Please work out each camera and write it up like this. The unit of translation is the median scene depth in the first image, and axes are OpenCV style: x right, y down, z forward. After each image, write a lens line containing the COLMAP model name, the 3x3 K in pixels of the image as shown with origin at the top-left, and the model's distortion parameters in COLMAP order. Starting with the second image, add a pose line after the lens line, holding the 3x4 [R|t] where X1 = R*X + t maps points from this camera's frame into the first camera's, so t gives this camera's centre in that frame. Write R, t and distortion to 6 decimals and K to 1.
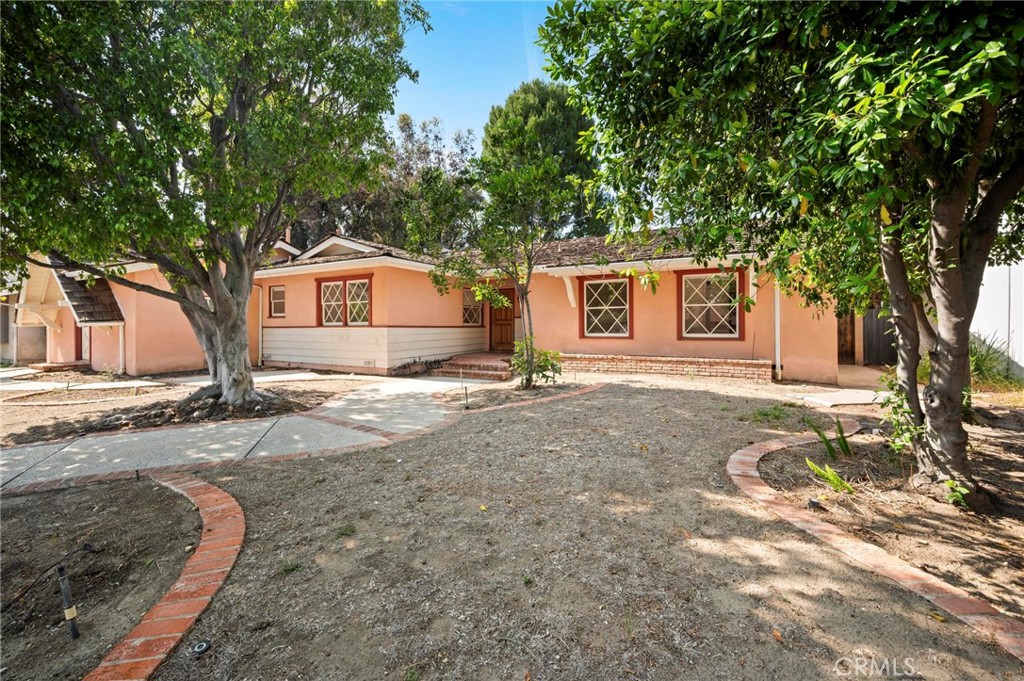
lens RADIAL K [[411.2, 0, 507.5], [0, 411.2, 336.5], [0, 0, 1]] dist [-0.008951, 0.000476]
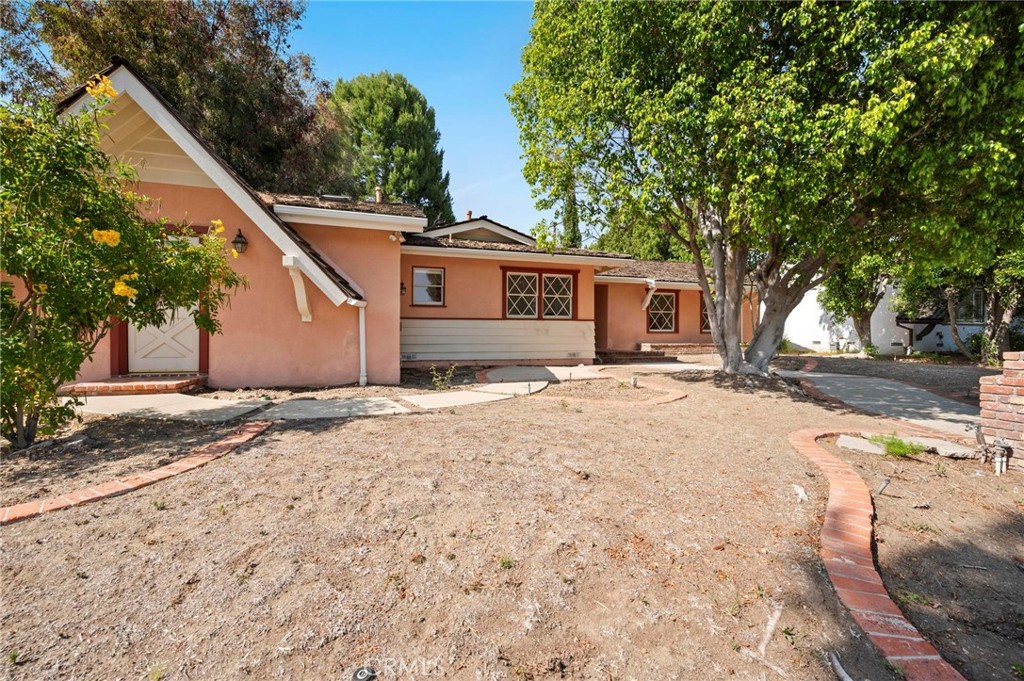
lens RADIAL K [[411.2, 0, 511.3], [0, 411.2, 339.9], [0, 0, 1]] dist [-0.008951, 0.000476]
pose [[0.693362, -0.006624, 0.720559, -1.178297], [0.015558, 0.999862, -0.005779, 0.029666], [-0.720422, 0.015217, 0.693369, 0.376197]]
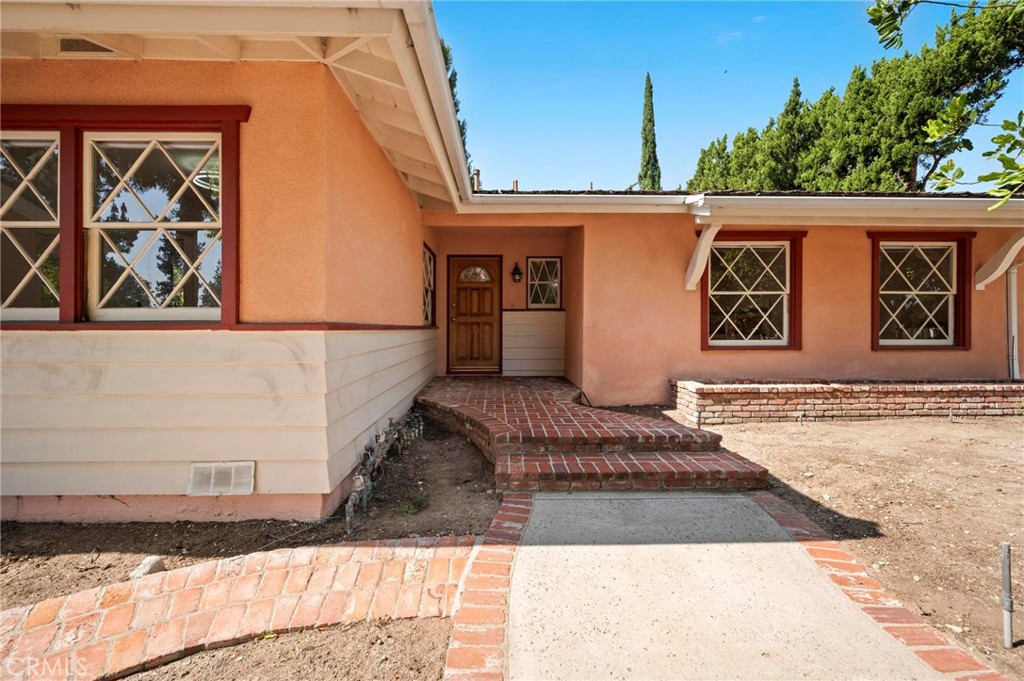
lens RADIAL K [[411.2, 0, 506.7], [0, 411.2, 332.6], [0, 0, 1]] dist [-0.008951, 0.000476]
pose [[0.865755, -0.005071, 0.500442, -0.305241], [0.010672, 0.999908, -0.008329, -0.016313], [-0.500354, 0.012552, 0.865730, 0.691498]]
